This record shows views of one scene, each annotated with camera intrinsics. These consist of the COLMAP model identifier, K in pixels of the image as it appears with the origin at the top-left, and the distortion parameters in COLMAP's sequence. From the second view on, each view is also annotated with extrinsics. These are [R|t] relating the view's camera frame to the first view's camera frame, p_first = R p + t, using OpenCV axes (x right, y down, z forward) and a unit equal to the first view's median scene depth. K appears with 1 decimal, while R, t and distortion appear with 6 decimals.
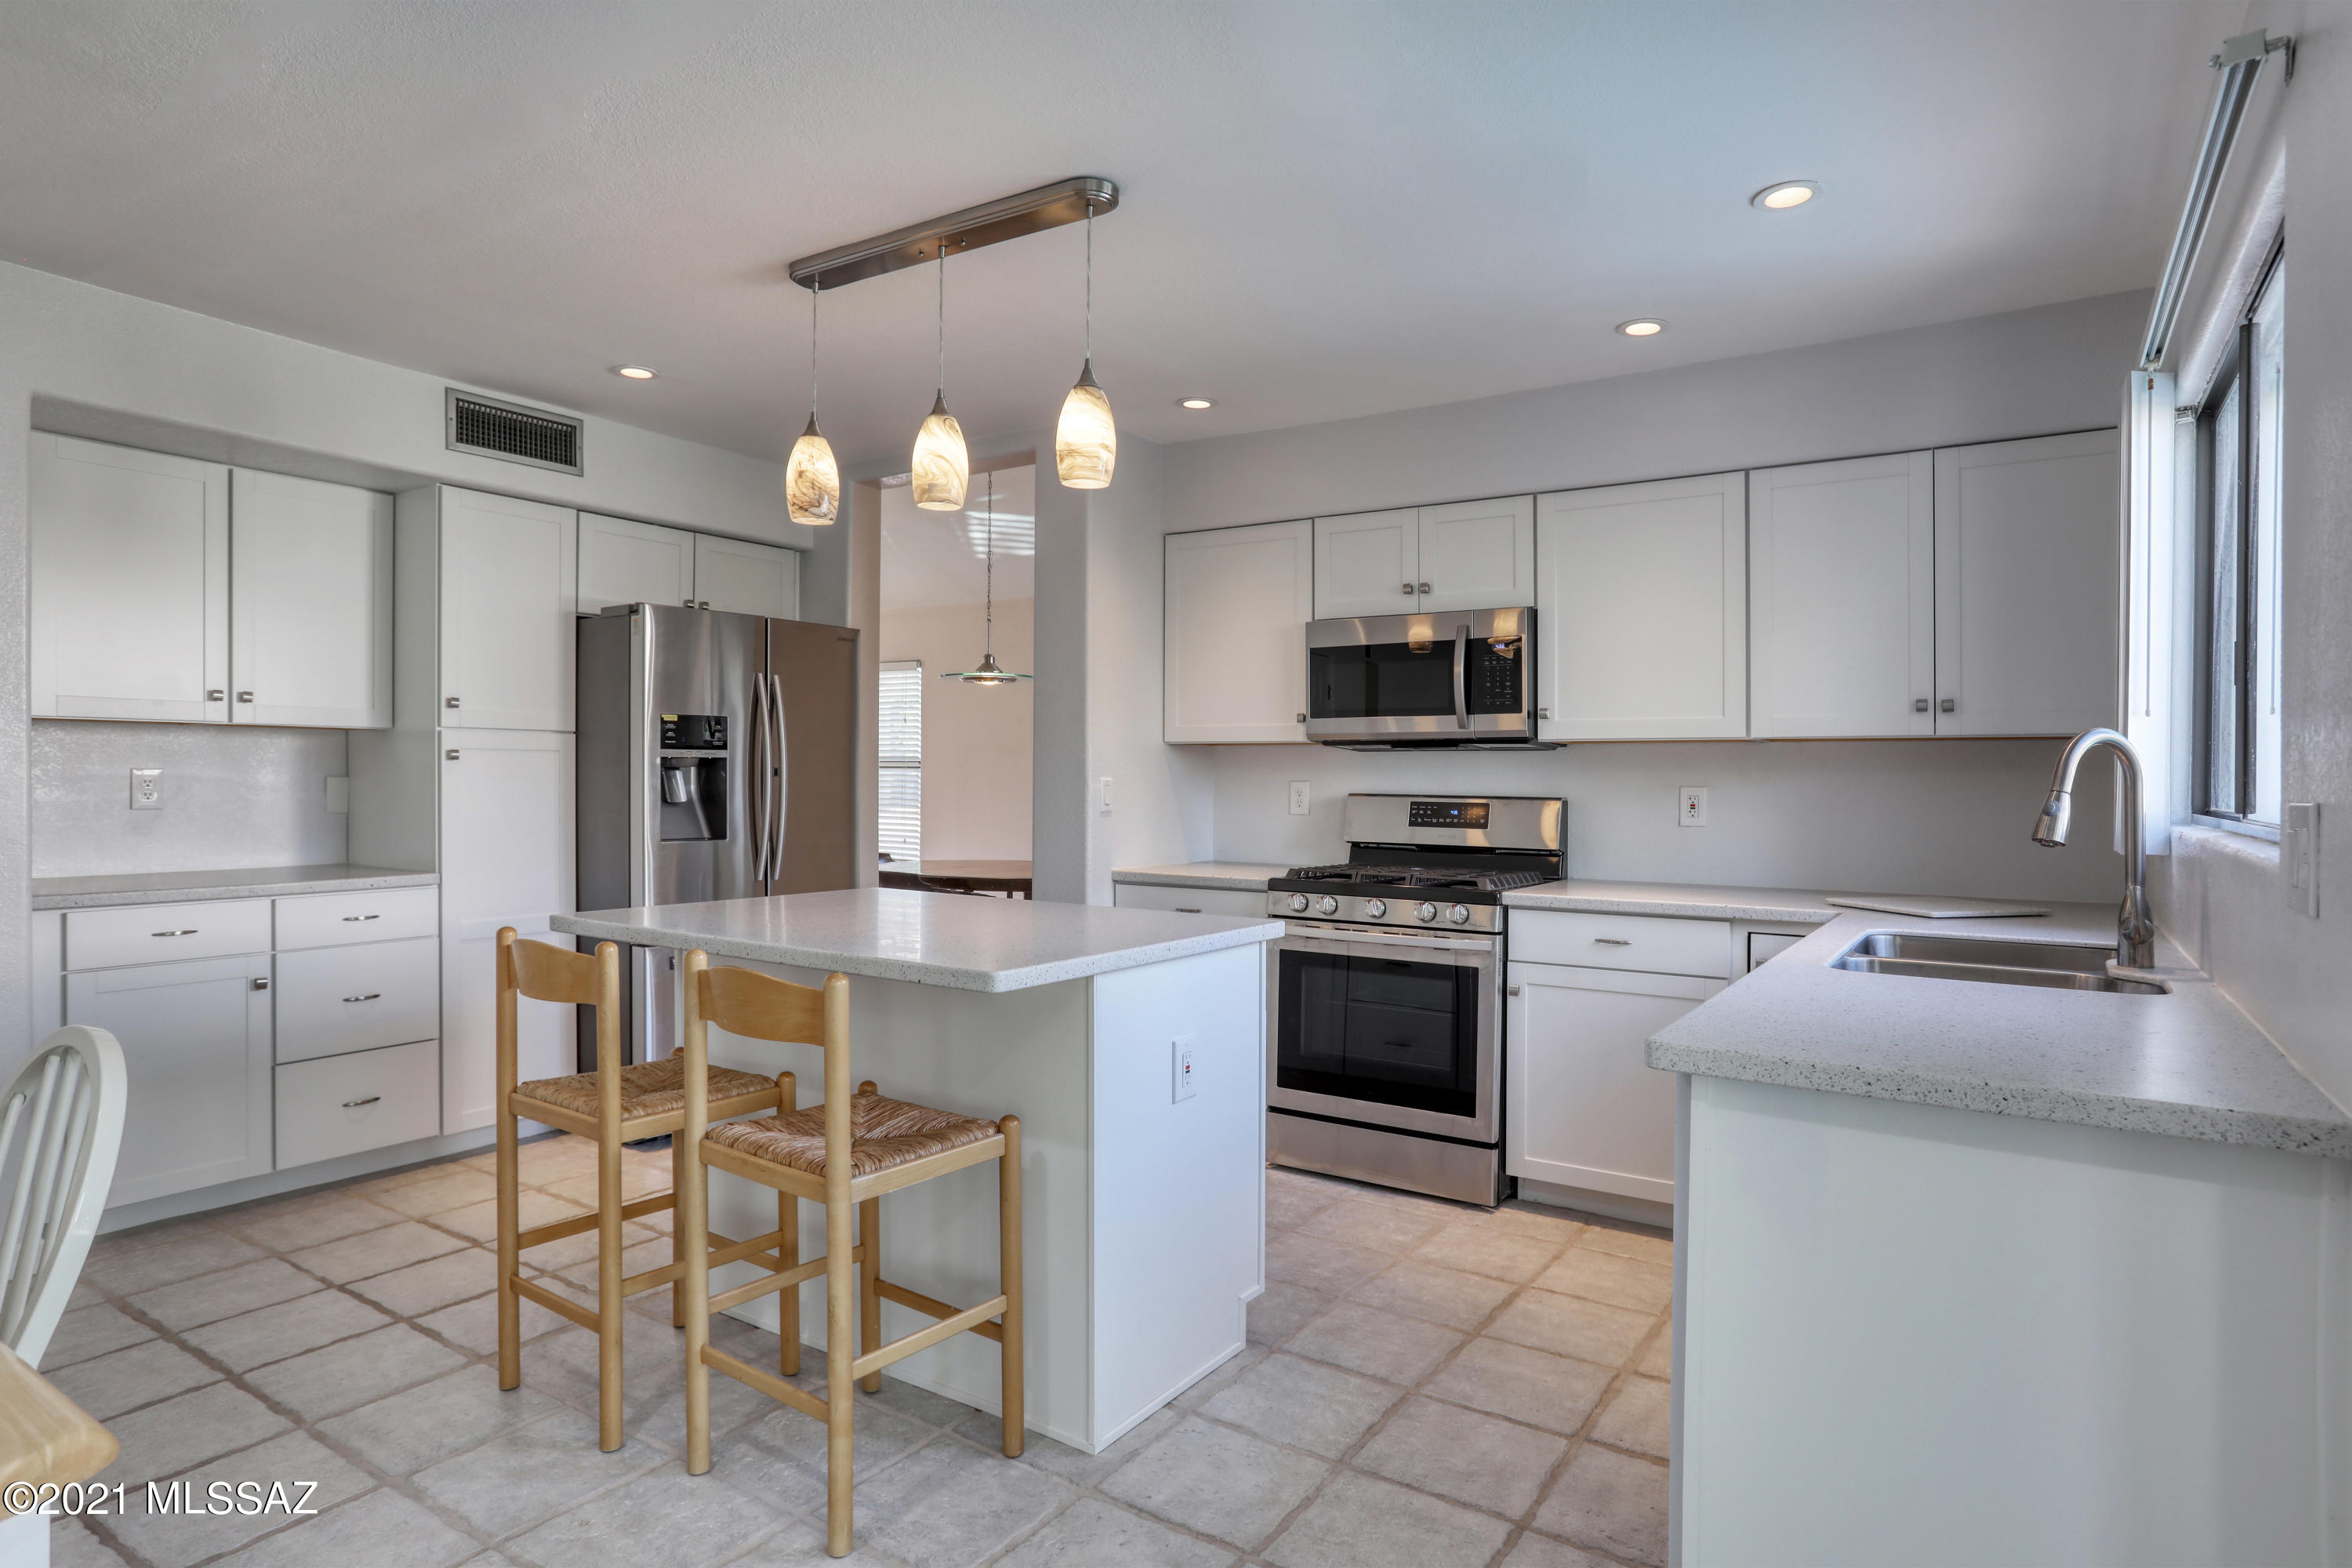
lens RADIAL K [[1277.8, 0, 1176.0], [0, 1277.8, 784.0], [0, 0, 1]] dist [-0.019158, 0.001050]
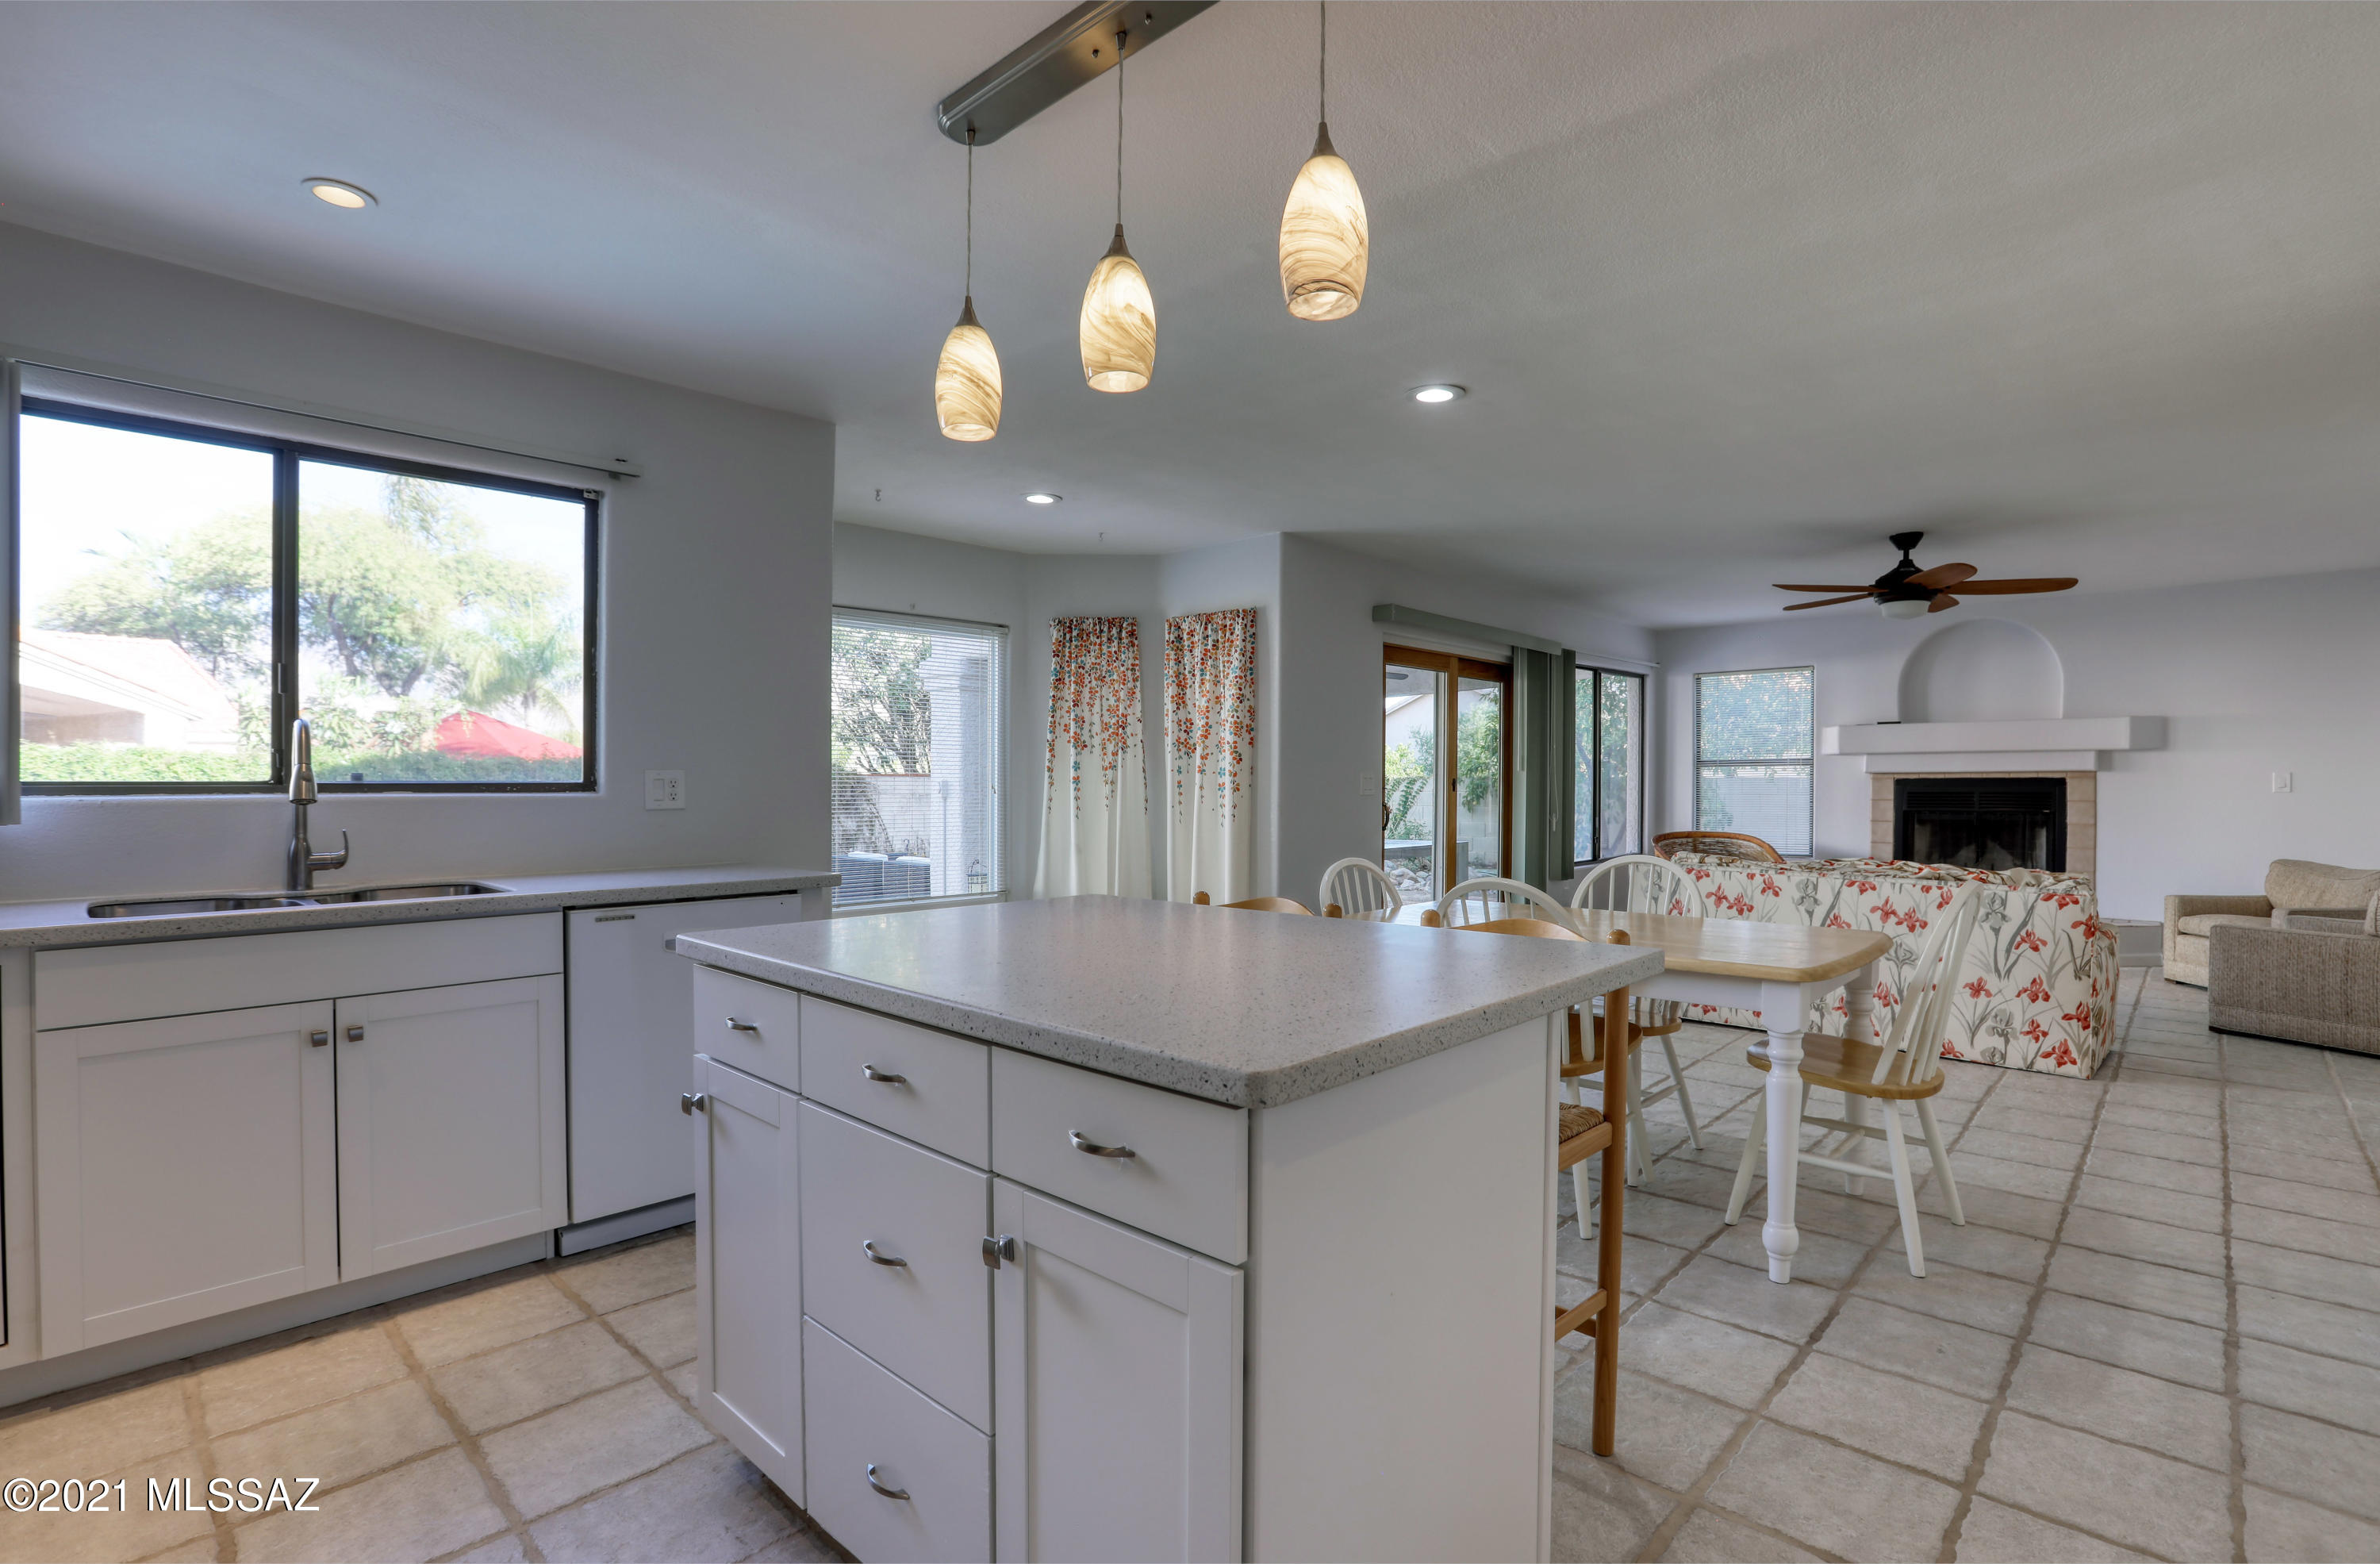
lens RADIAL K [[1122.6, 0, 1190.0], [0, 1122.6, 782.0], [0, 0, 1]] dist [-0.017577, 0.000049]
pose [[-0.985637, -0.006505, 0.168752, -0.256909], [-0.004132, 0.999888, 0.014413, 0.002201], [-0.168826, 0.013509, -0.985553, 1.241877]]
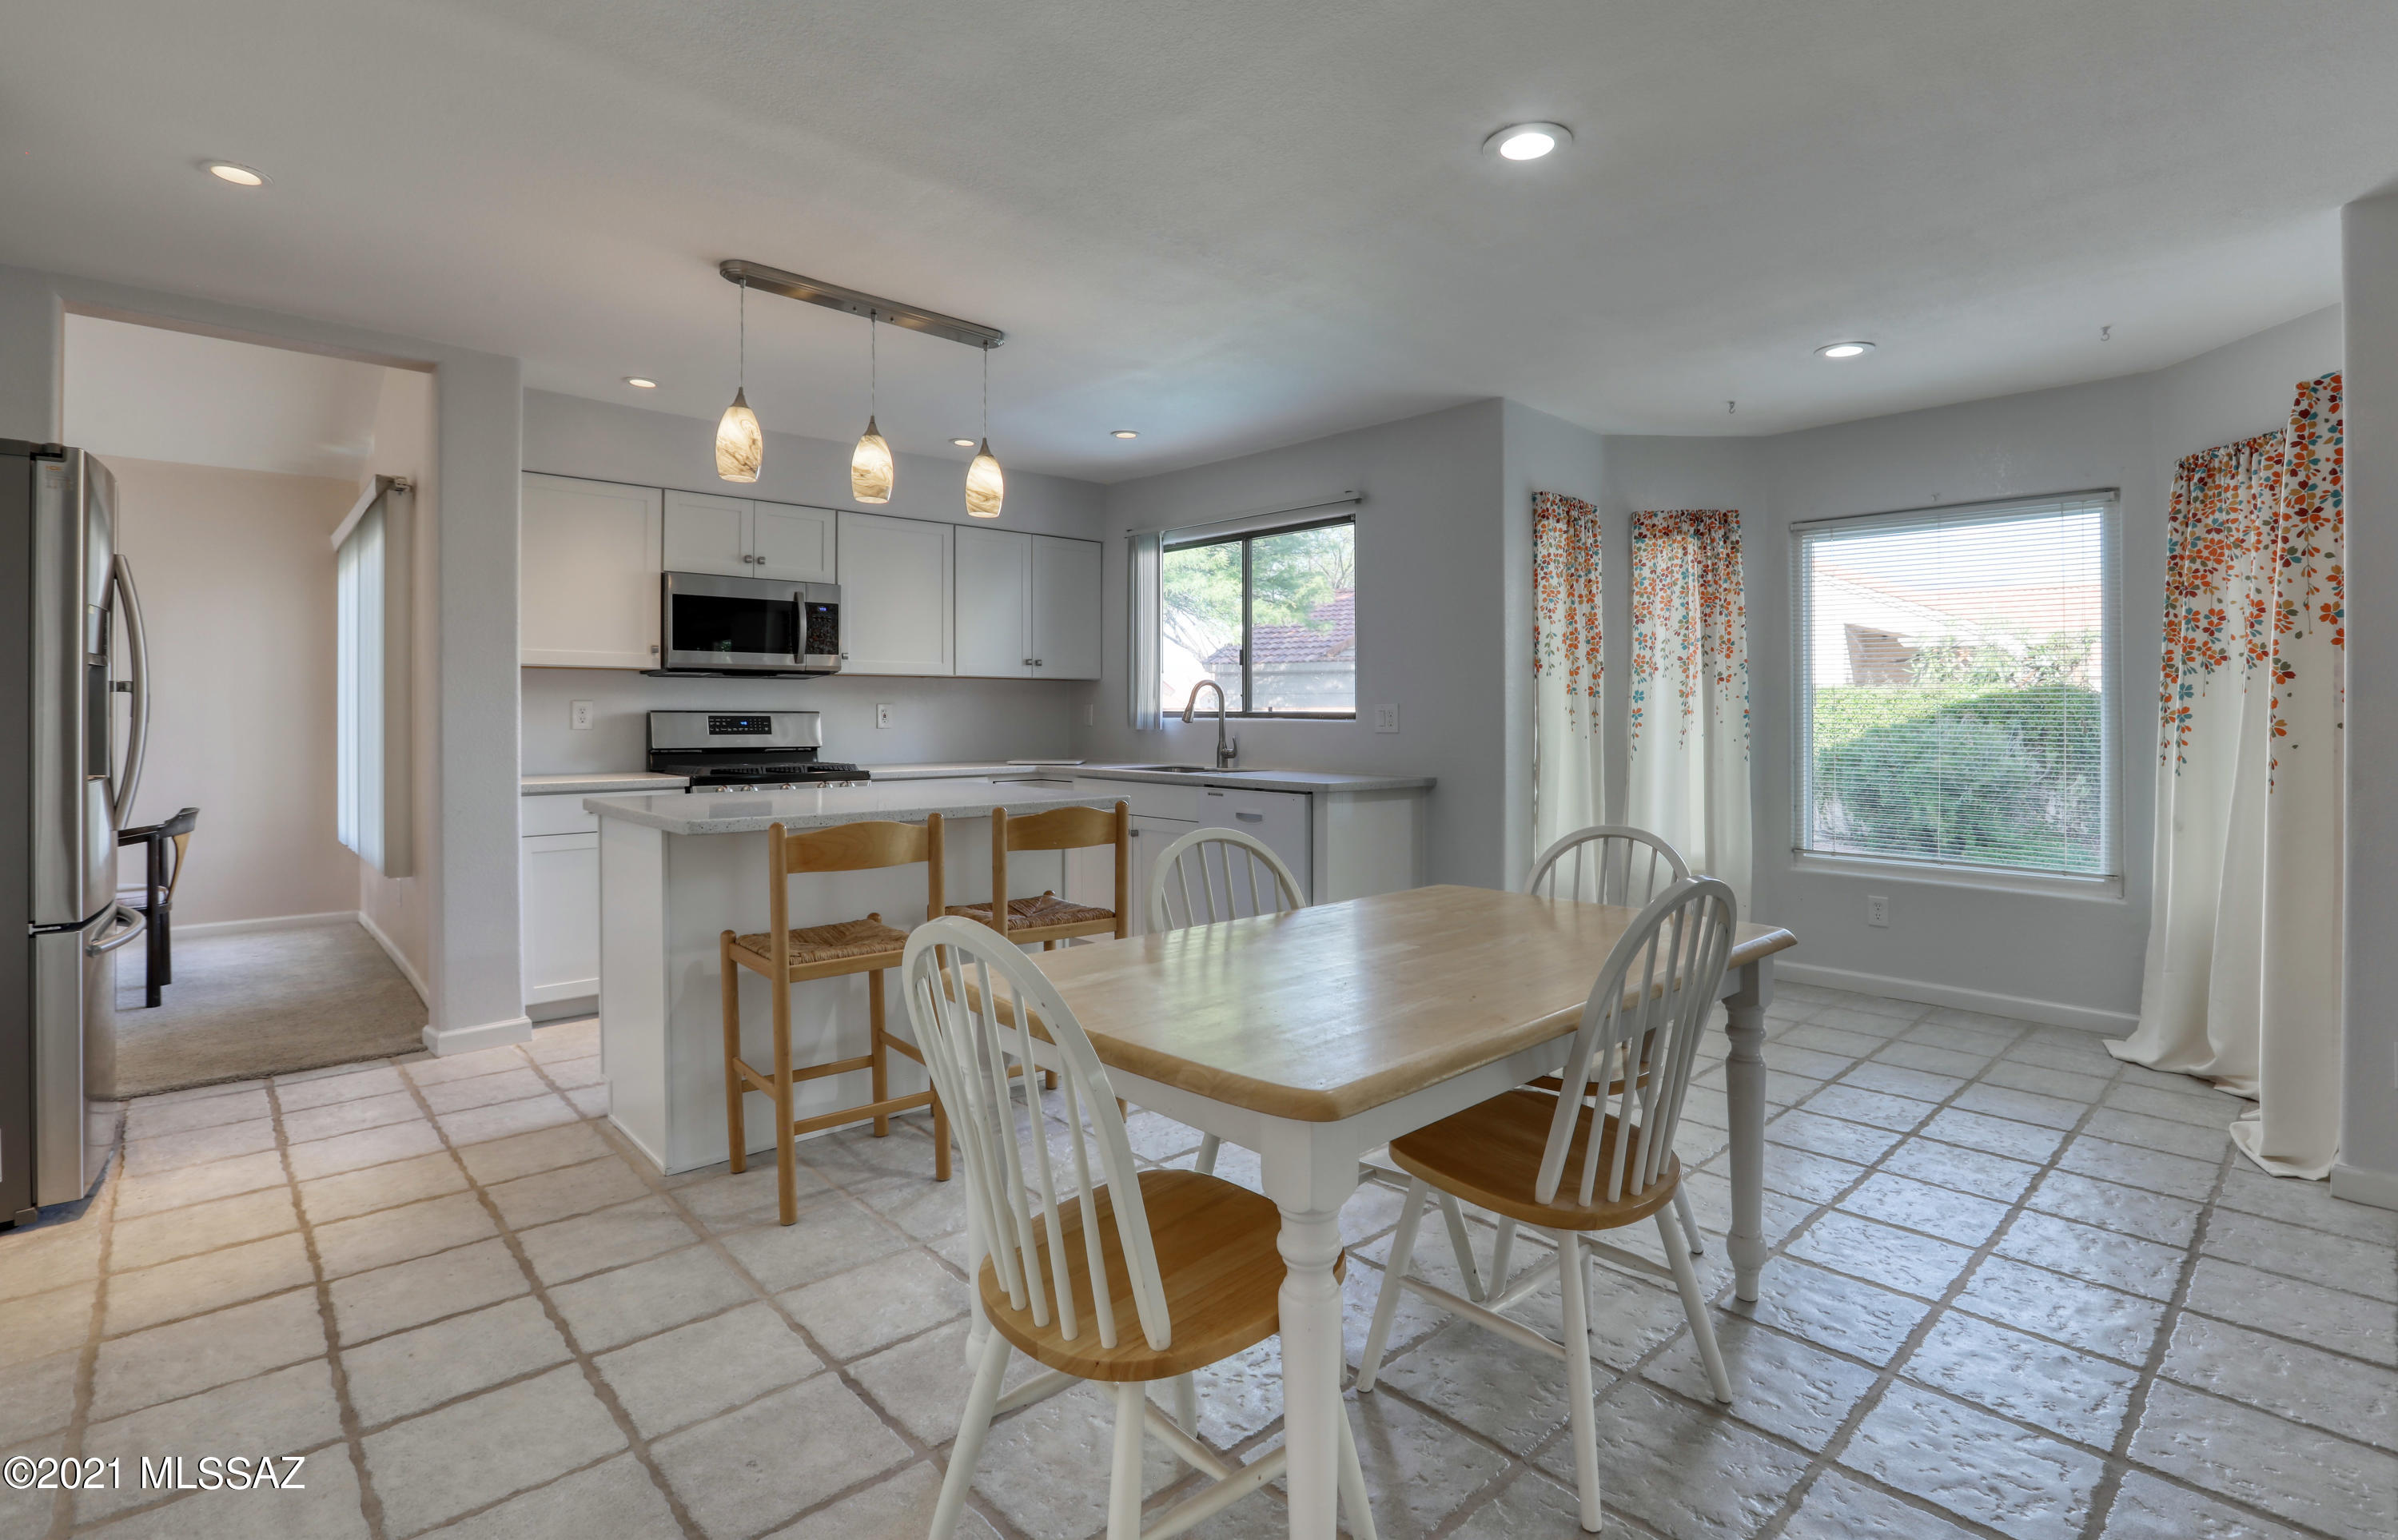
lens RADIAL K [[1129.8, 0, 1207.2], [0, 1129.8, 708.0], [0, 0, 1]] dist [-0.000256, 0.000657]
pose [[0.248078, -0.004170, 0.968731, -0.980556], [0.007140, 0.999971, 0.002476, 0.007877], [-0.968714, 0.006303, 0.248101, 0.259535]]
